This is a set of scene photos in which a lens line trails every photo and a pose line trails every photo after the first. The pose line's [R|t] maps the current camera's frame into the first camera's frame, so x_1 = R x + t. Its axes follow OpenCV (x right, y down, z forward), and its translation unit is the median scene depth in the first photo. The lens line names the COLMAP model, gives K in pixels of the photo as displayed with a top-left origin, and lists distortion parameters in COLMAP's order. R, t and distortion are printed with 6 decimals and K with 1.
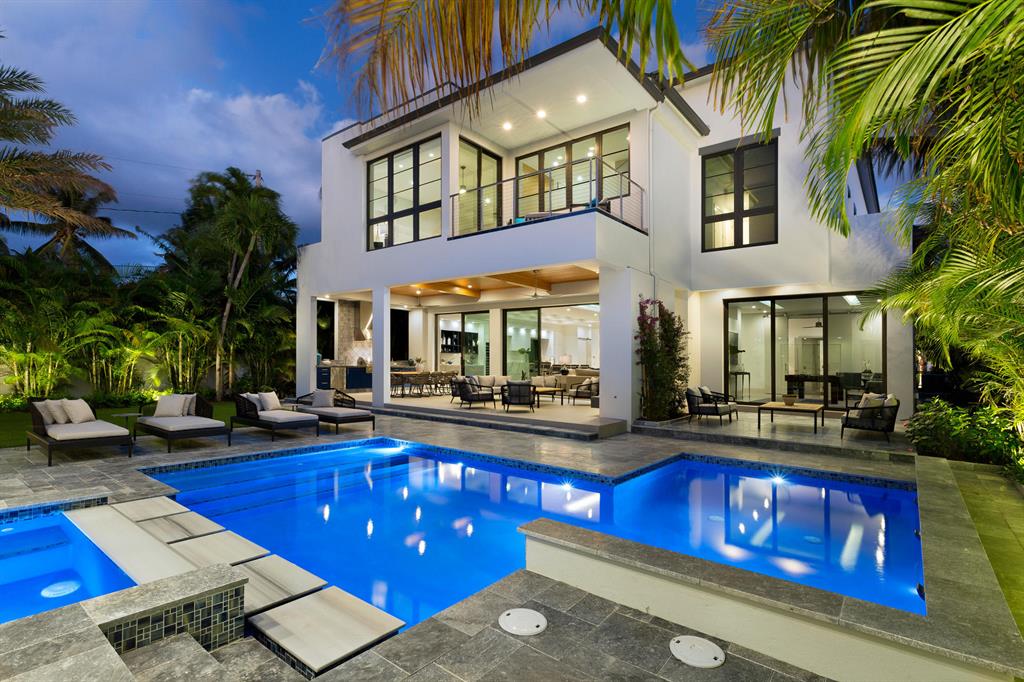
lens RADIAL K [[489.5, 0, 512.8], [0, 489.5, 364.0], [0, 0, 1]] dist [0.000596, 0.000112]
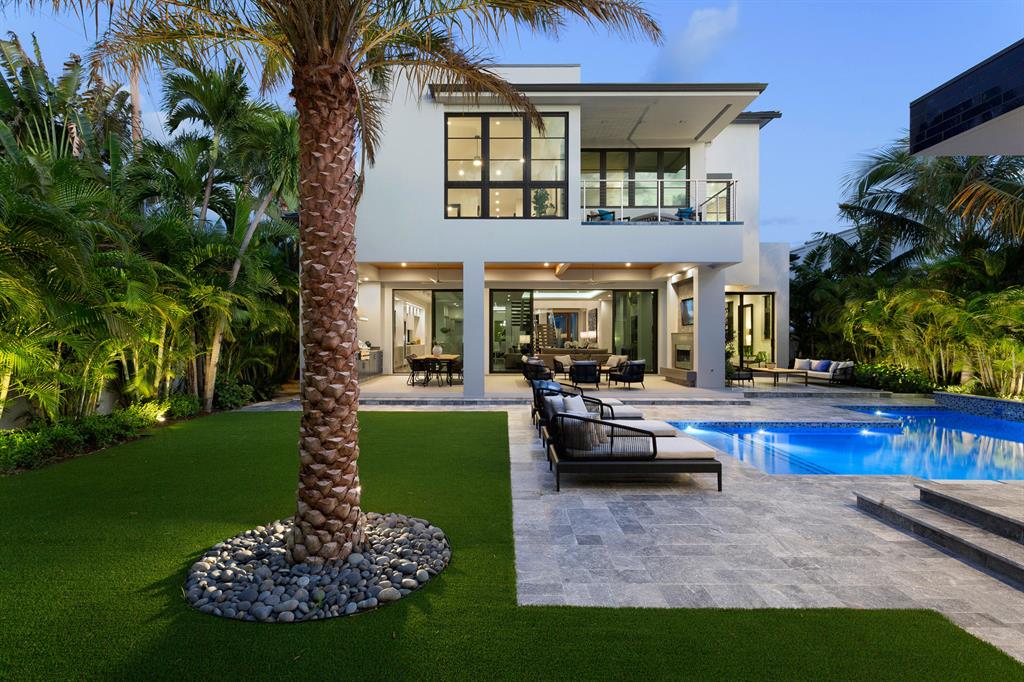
lens RADIAL K [[483.4, 0, 512.0], [0, 483.4, 341.0], [0, 0, 1]] dist [0.001288, 0.000015]
pose [[0.786957, -0.018922, 0.616717, -0.749866], [0.012883, 0.999816, 0.014237, -0.026627], [-0.616873, -0.003259, 0.787056, 0.269663]]
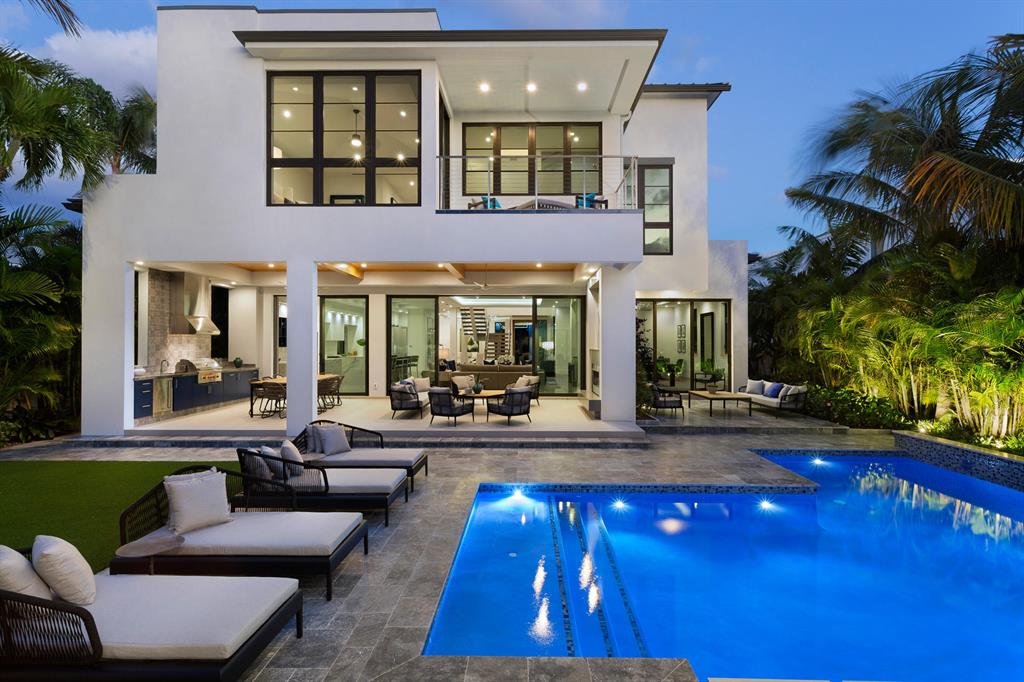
lens RADIAL K [[501.1, 0, 512.0], [0, 501.1, 341.0], [0, 0, 1]] dist [0.003778, 0.000796]
pose [[0.791328, -0.010227, 0.611307, -0.467447], [0.011003, 0.999936, 0.002486, -0.043855], [-0.611293, 0.004759, 0.791390, 0.260415]]
